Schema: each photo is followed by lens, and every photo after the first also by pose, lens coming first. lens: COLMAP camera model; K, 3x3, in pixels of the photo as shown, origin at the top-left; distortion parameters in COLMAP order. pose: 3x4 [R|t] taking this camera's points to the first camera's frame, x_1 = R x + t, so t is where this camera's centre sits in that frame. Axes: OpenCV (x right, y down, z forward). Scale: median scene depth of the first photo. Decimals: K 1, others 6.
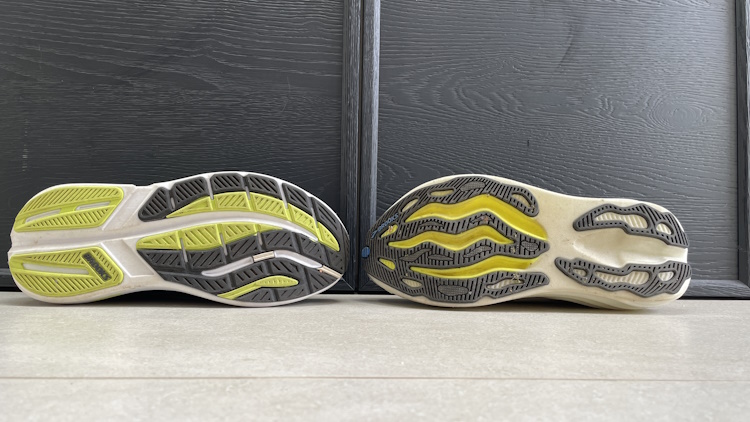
lens RADIAL K [[563.7, 0, 375.0], [0, 563.7, 211.0], [0, 0, 1]] dist [0.064627, -0.099795]
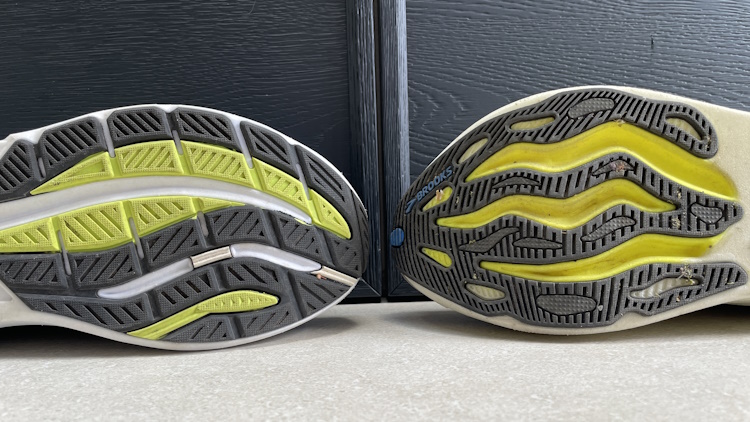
lens RADIAL K [[563.7, 0, 375.0], [0, 563.7, 211.0], [0, 0, 1]] dist [0.064627, -0.099795]
pose [[0.997706, -0.049502, -0.046168, -0.011950], [0.051907, 0.997274, 0.052439, 0.015435], [0.043446, -0.054716, 0.997556, 0.452965]]
